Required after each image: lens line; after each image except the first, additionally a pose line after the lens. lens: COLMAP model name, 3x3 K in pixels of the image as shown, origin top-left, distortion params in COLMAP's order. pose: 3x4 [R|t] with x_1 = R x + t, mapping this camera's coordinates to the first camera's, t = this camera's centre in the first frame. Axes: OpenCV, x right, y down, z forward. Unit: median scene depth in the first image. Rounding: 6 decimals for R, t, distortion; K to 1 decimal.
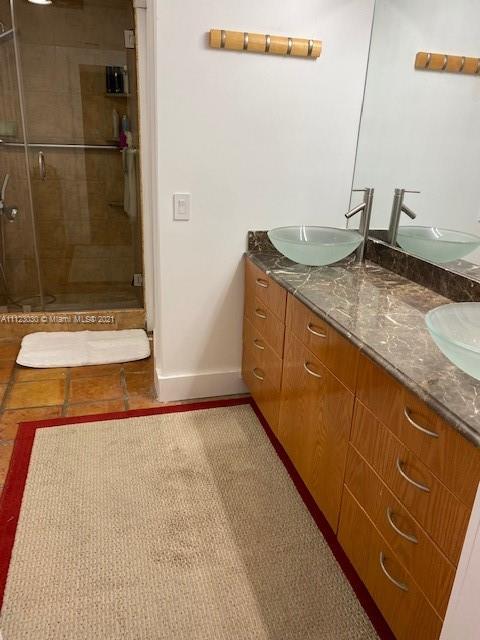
lens RADIAL K [[488.6, 0, 242.0], [0, 488.6, 308.9], [0, 0, 1]] dist [0.010934, -0.002783]
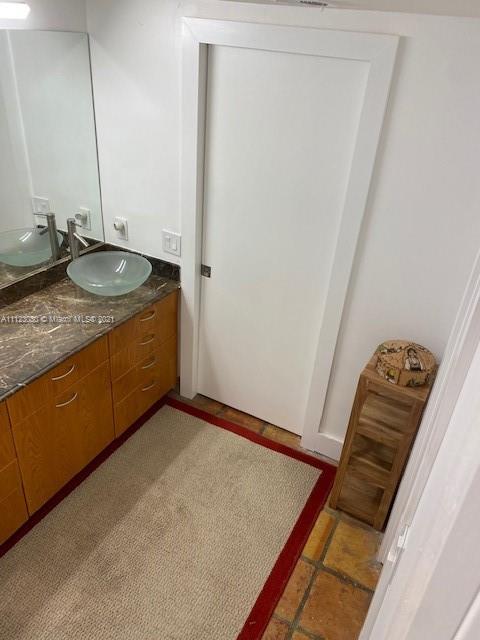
lens RADIAL K [[497.2, 0, 240.0], [0, 497.2, 320.0], [0, 0, 1]] dist [0.067472, -0.004053]
pose [[-0.706427, -0.436086, 0.557486, -0.832256], [0.140229, 0.685801, 0.714152, -0.911162], [-0.693756, 0.582672, -0.423316, 1.159779]]
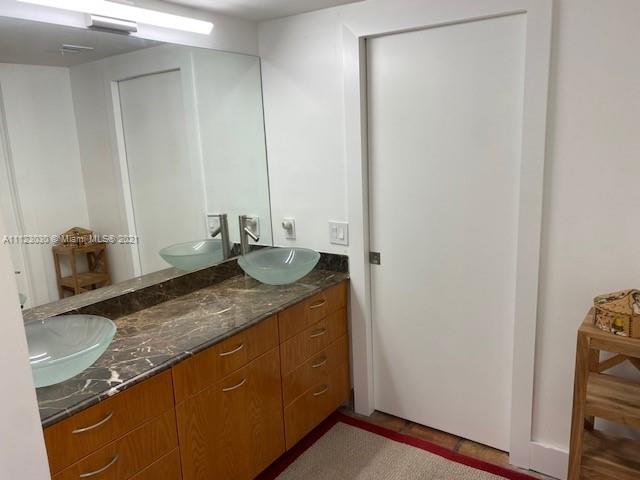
lens RADIAL K [[486.5, 0, 326.9], [0, 486.5, 241.2], [0, 0, 1]] dist [0.149559, -0.149131]
pose [[-0.633619, -0.178646, 0.752737, -0.824642], [0.272897, 0.858822, 0.433535, -0.622703], [-0.723916, 0.480115, -0.495414, 1.299600]]
